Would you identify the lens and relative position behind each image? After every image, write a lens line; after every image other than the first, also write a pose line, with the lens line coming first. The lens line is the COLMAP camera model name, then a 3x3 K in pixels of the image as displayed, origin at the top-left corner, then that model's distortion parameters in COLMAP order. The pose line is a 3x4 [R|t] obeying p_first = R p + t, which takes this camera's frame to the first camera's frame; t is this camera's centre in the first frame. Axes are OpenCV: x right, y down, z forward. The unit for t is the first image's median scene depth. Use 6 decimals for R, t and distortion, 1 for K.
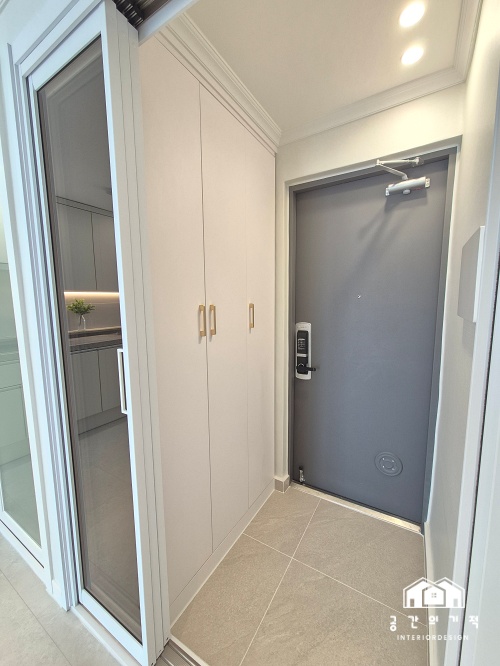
lens RADIAL K [[275.6, 0, 251.4], [0, 275.6, 334.7], [0, 0, 1]] dist [0.001930, 0.000166]
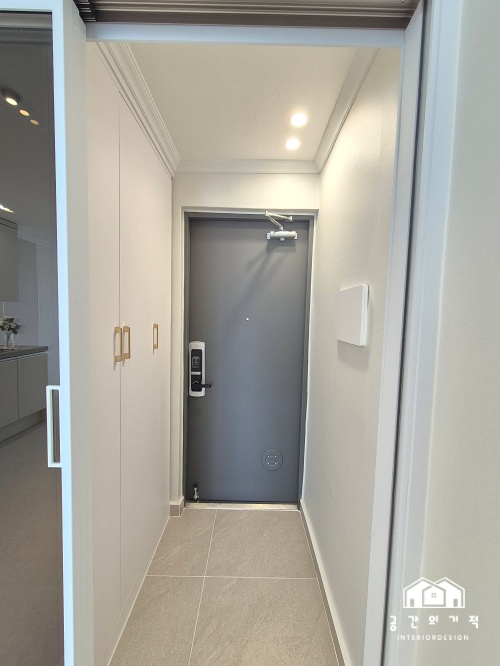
lens RADIAL K [[275.6, 0, 251.4], [0, 275.6, 334.7], [0, 0, 1]] dist [0.001930, 0.000166]
pose [[0.853137, -0.002083, 0.521683, -0.214863], [0.028145, 0.998719, -0.042040, -0.024730], [-0.520928, 0.050548, 0.852103, 0.006085]]
